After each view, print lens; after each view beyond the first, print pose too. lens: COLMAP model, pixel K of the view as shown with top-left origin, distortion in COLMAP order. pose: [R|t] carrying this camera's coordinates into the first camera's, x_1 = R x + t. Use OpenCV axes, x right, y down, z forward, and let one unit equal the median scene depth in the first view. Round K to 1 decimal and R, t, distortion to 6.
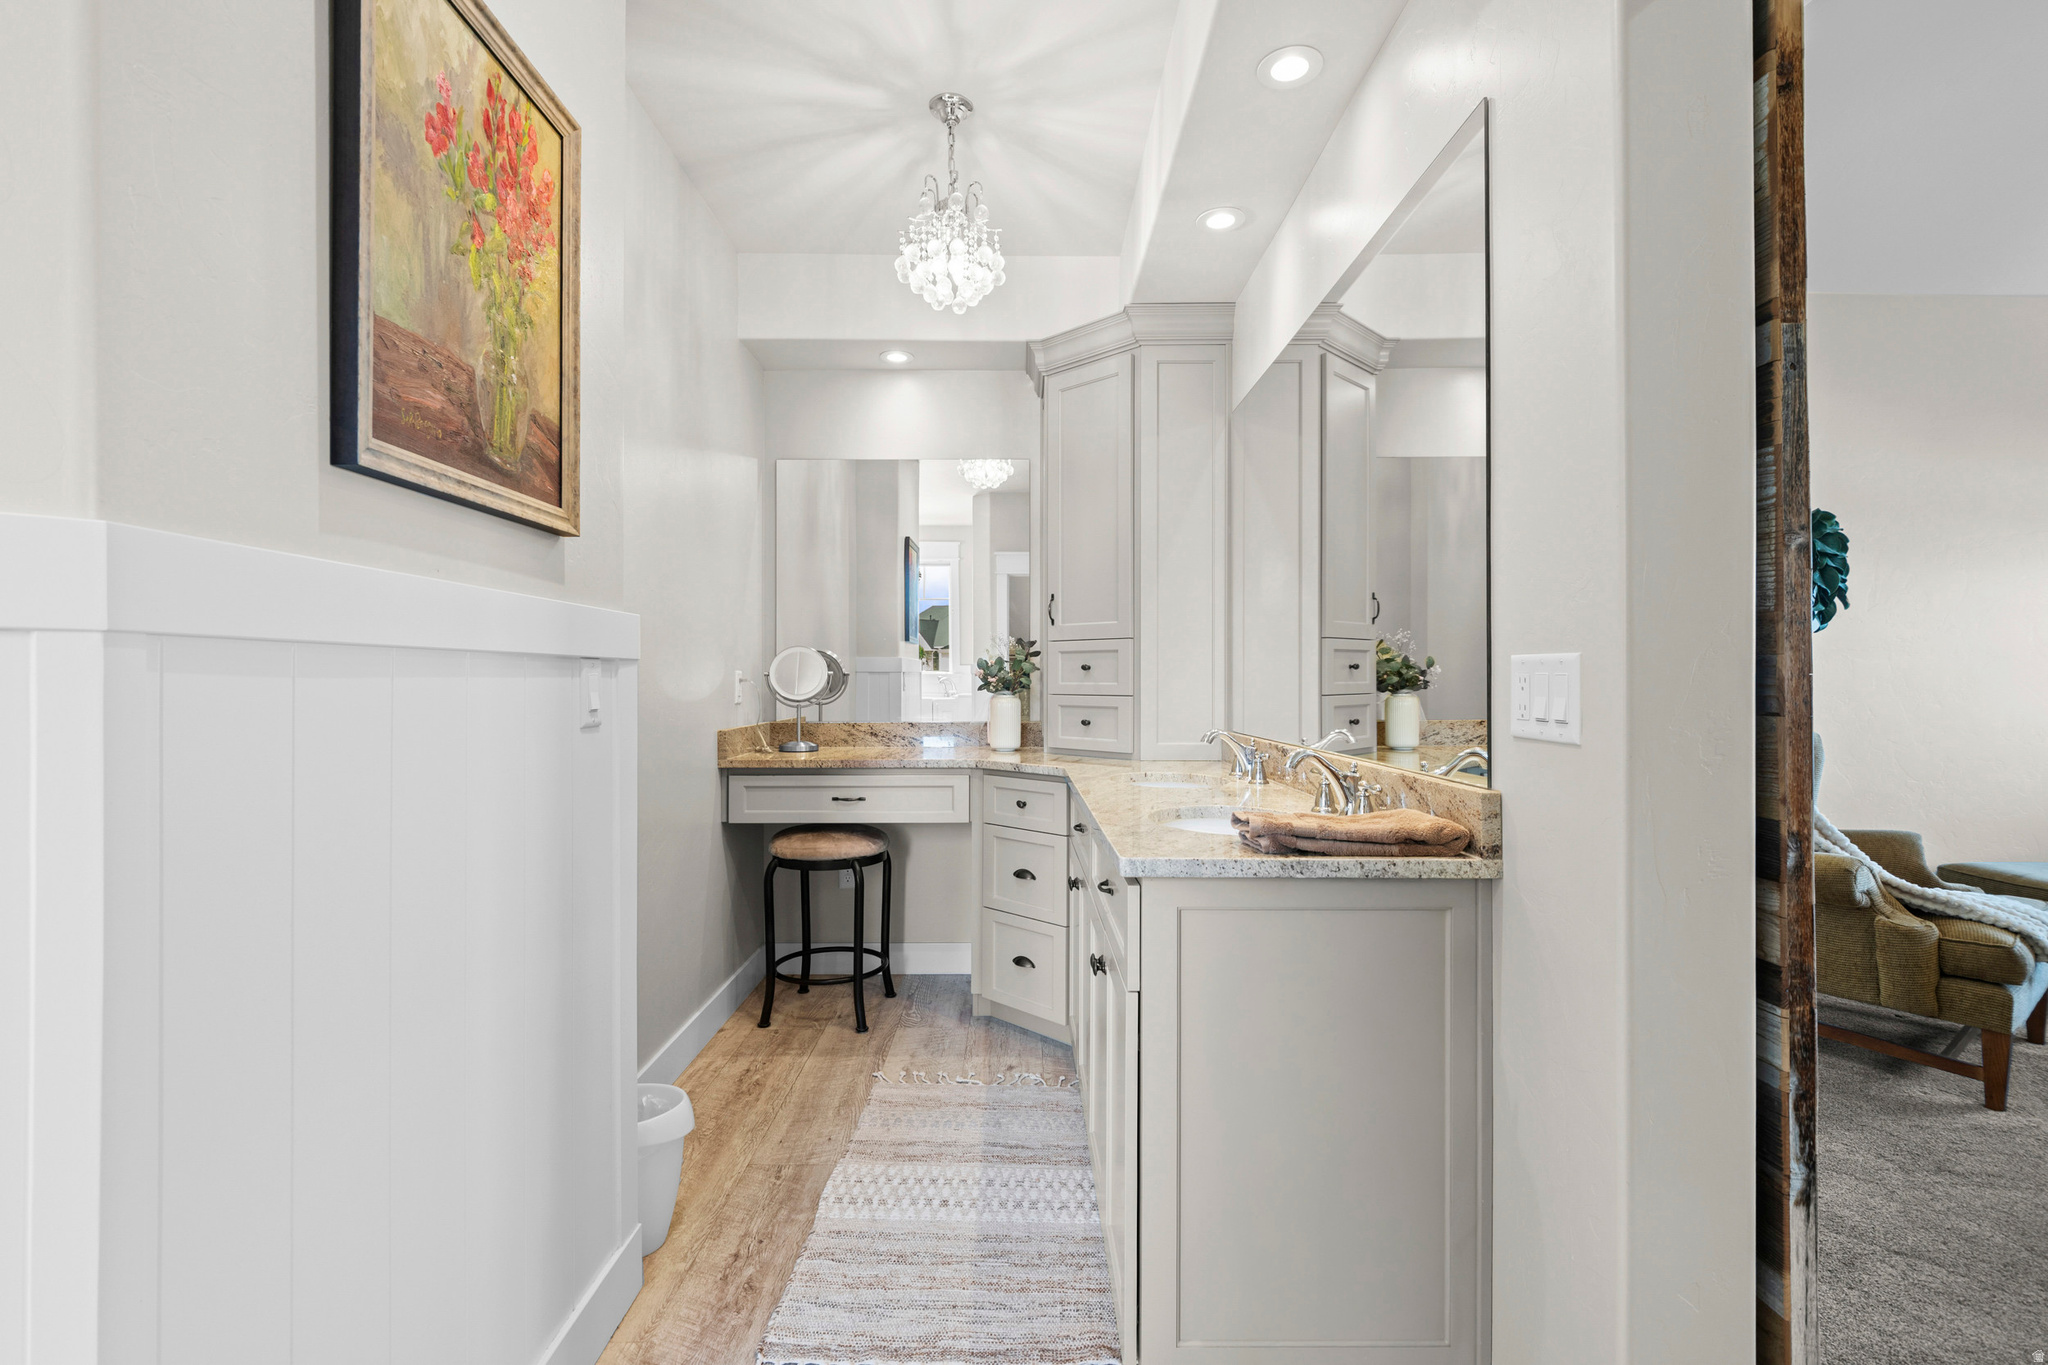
lens RADIAL K [[931.5, 0, 1021.9], [0, 931.5, 678.8], [0, 0, 1]] dist [-0.000790, 0.000362]
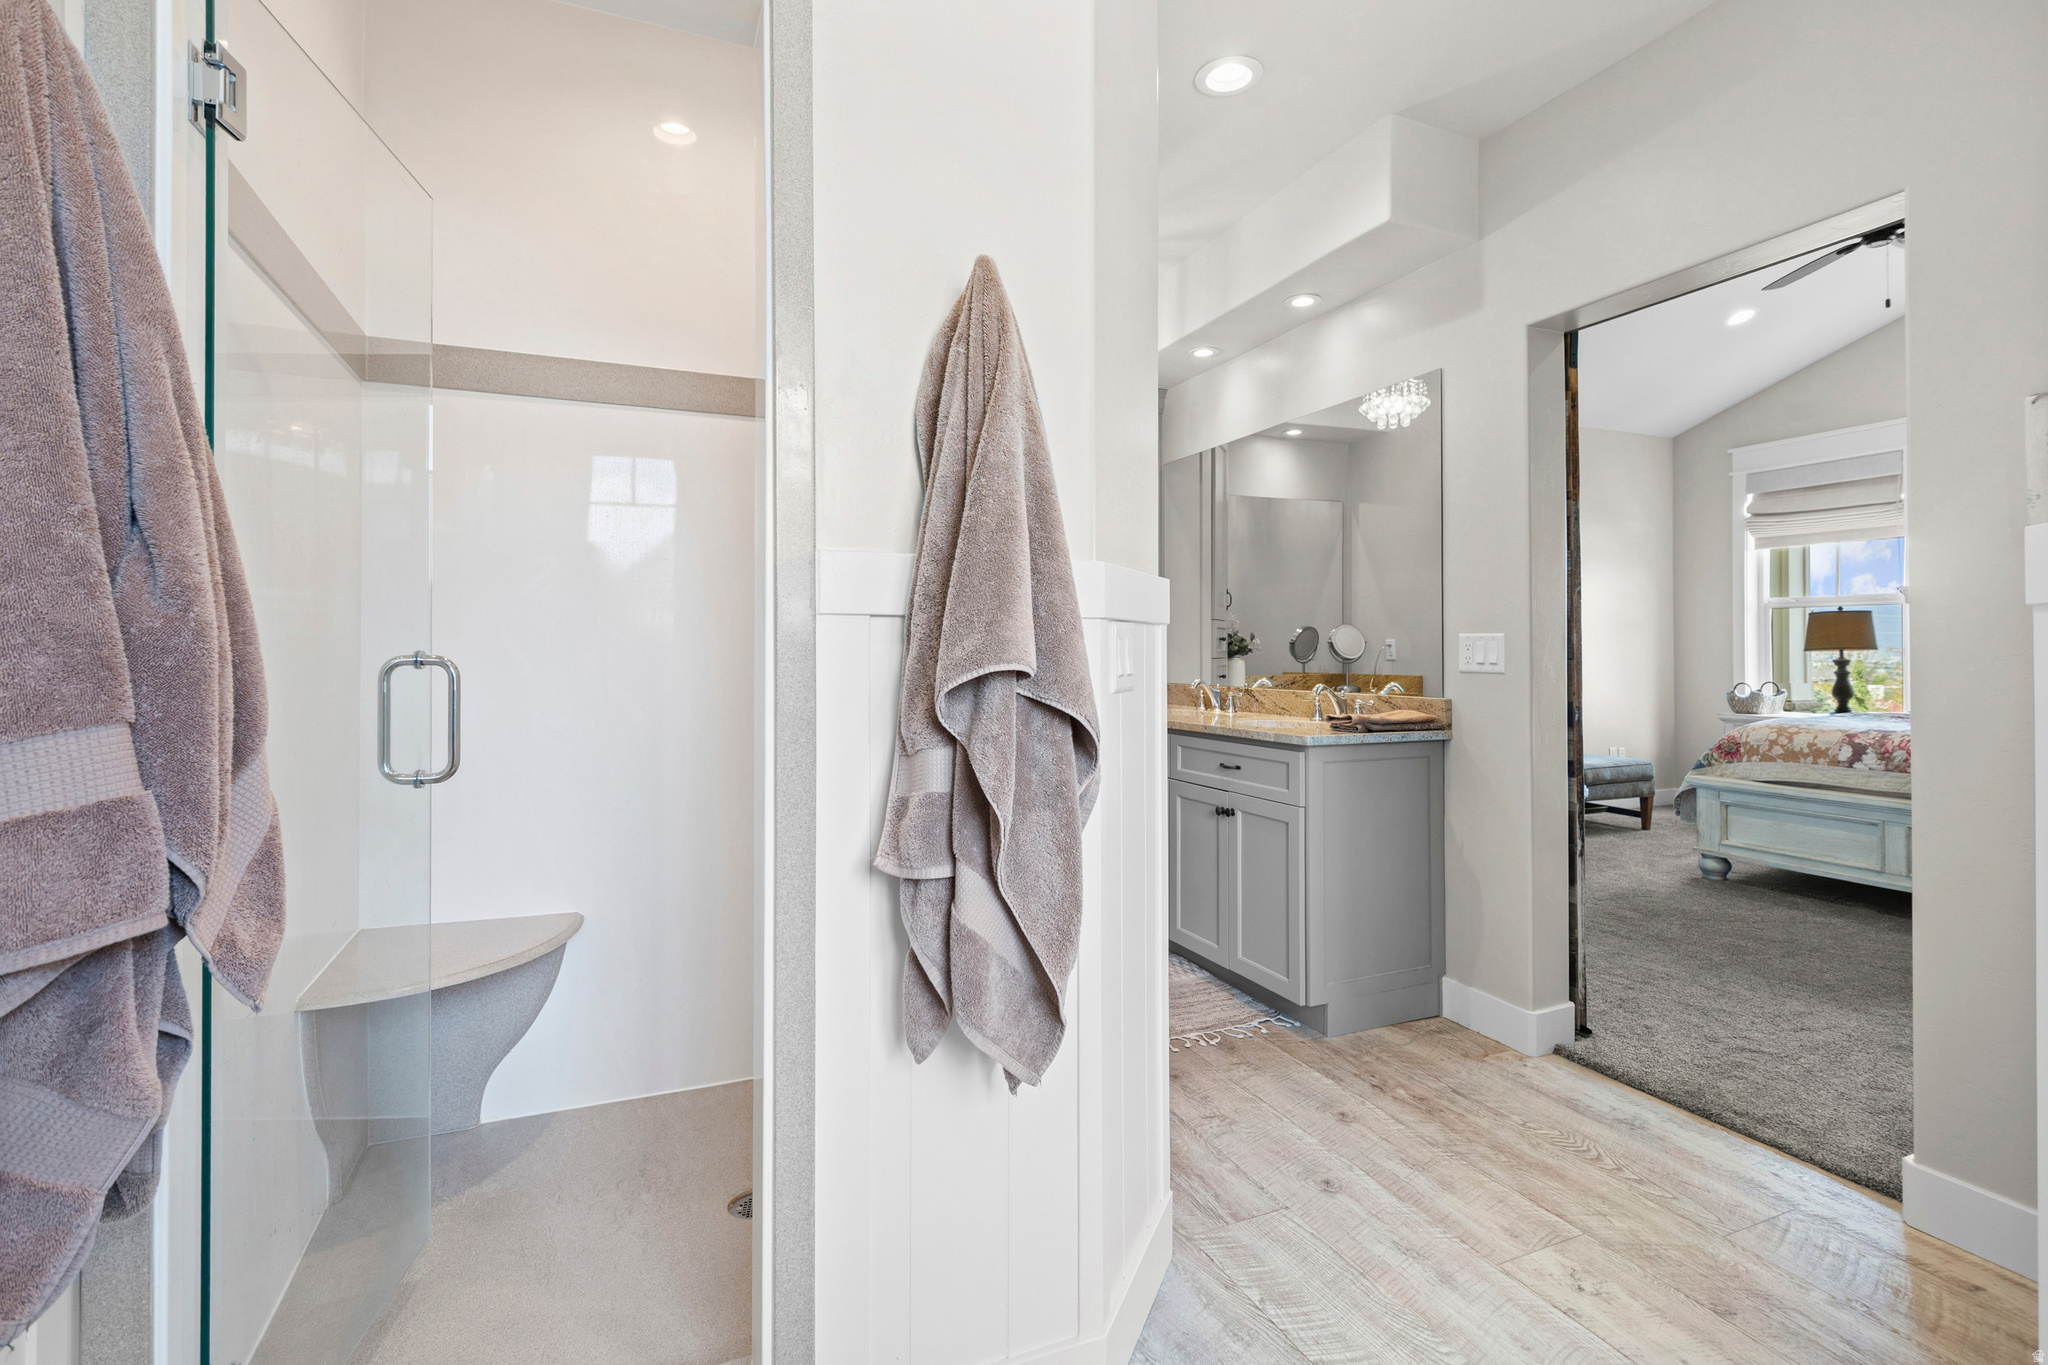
lens RADIAL K [[950.9, 0, 1018.6], [0, 950.9, 643.6], [0, 0, 1]] dist [-0.000386, -0.000439]
pose [[0.922718, 0.000706, 0.385476, -0.681681], [0.002115, 0.999974, -0.006895, 0.005493], [-0.385470, 0.007178, 0.922692, -0.342816]]
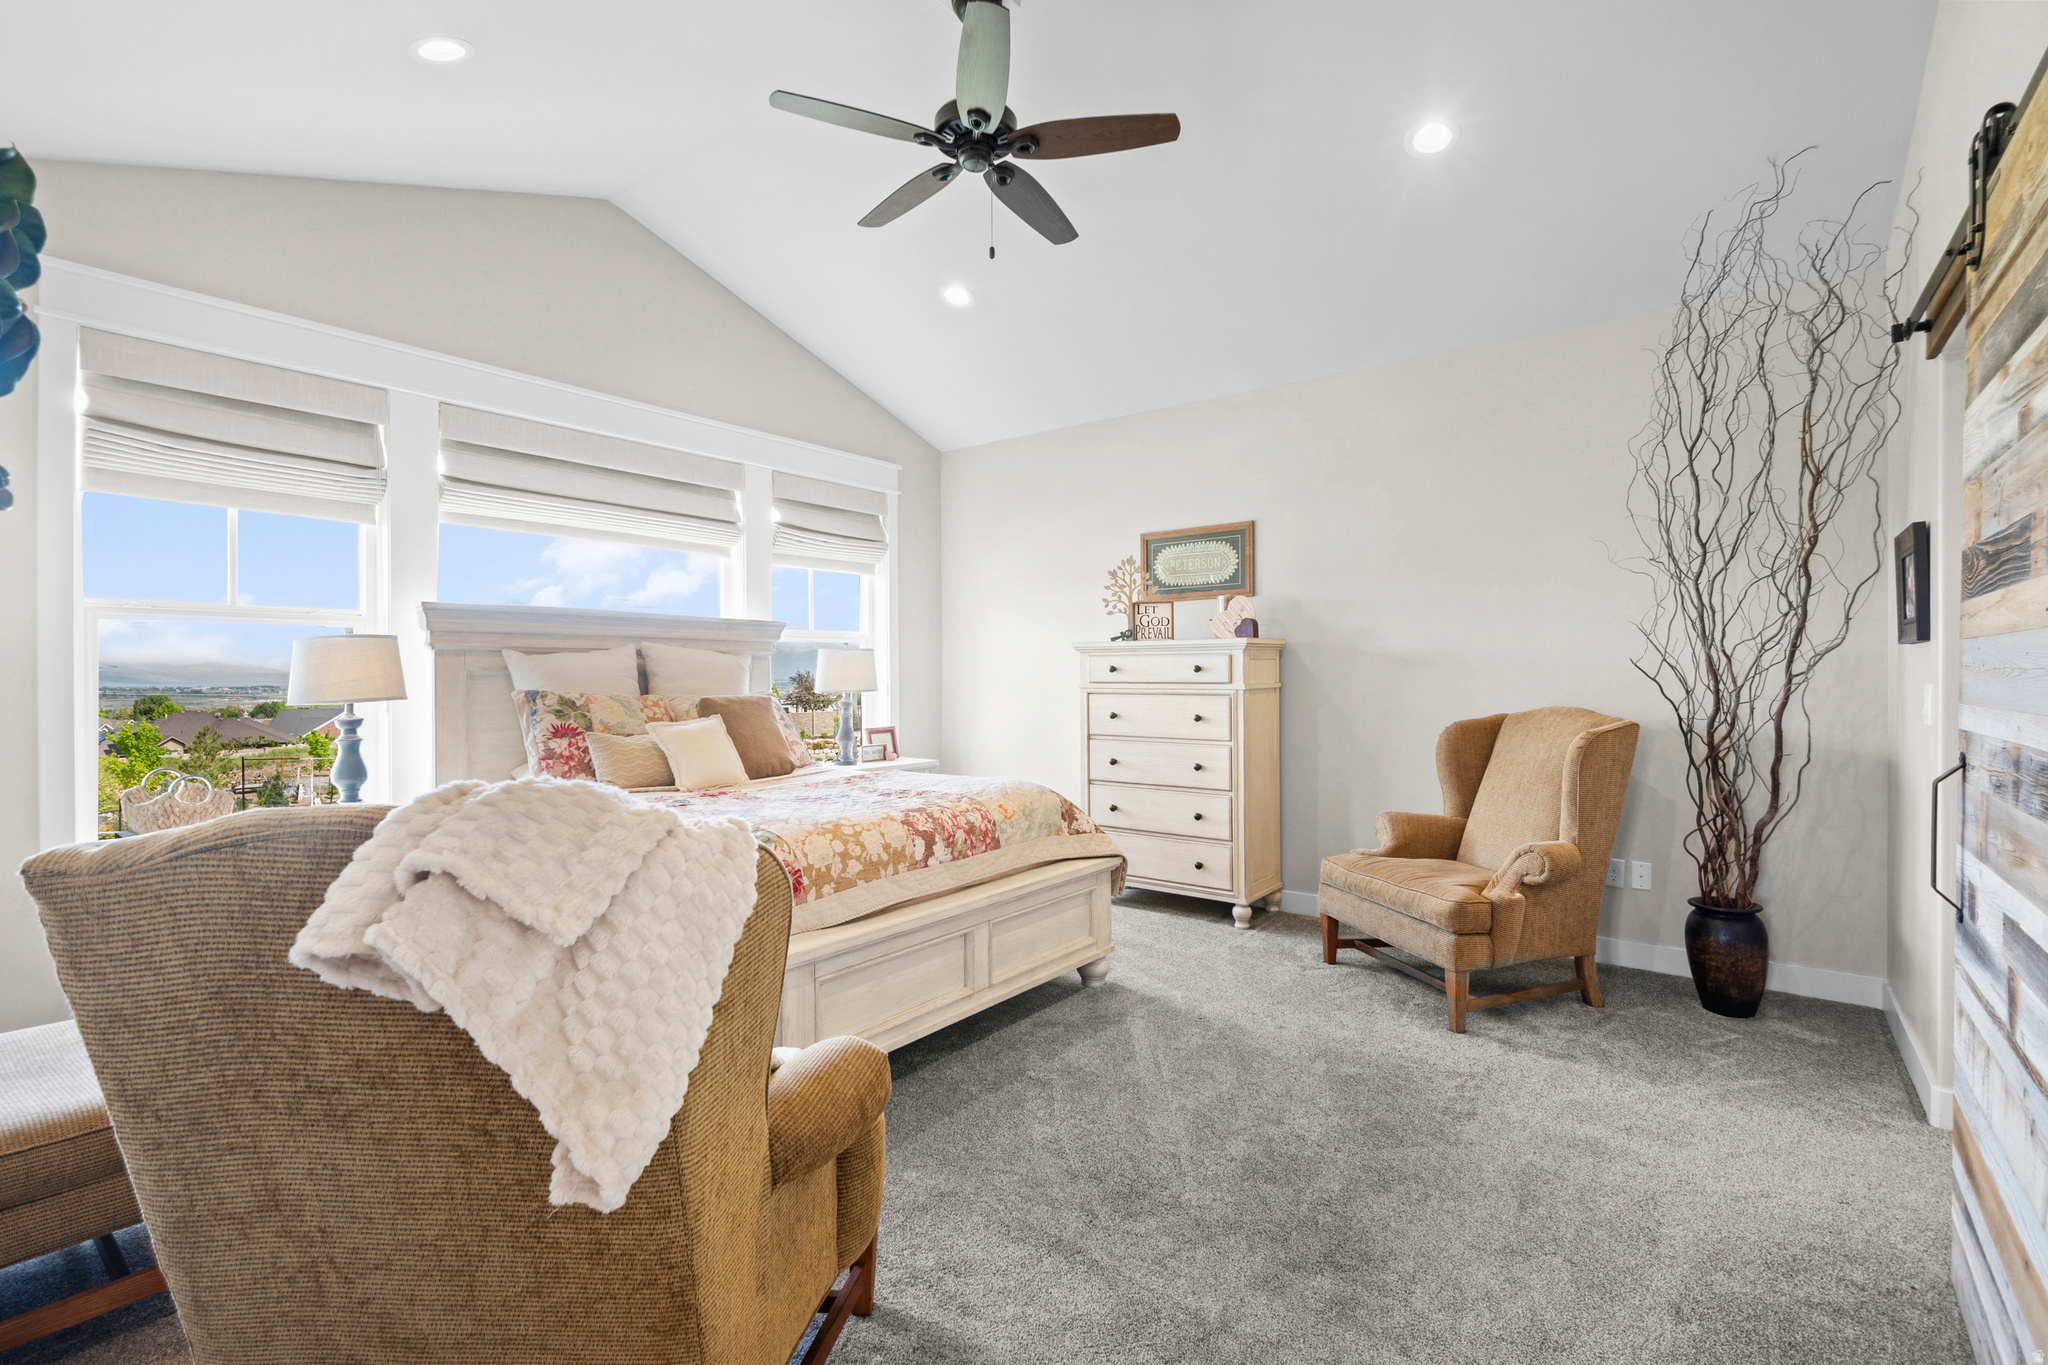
lens RADIAL K [[931.5, 0, 1021.9], [0, 931.5, 678.8], [0, 0, 1]] dist [-0.000790, 0.000362]
pose [[-0.788492, -0.000101, 0.615045, 0.499087], [0.002763, 0.999989, 0.003706, -0.024714], [-0.615039, 0.004621, -0.788483, 1.479904]]
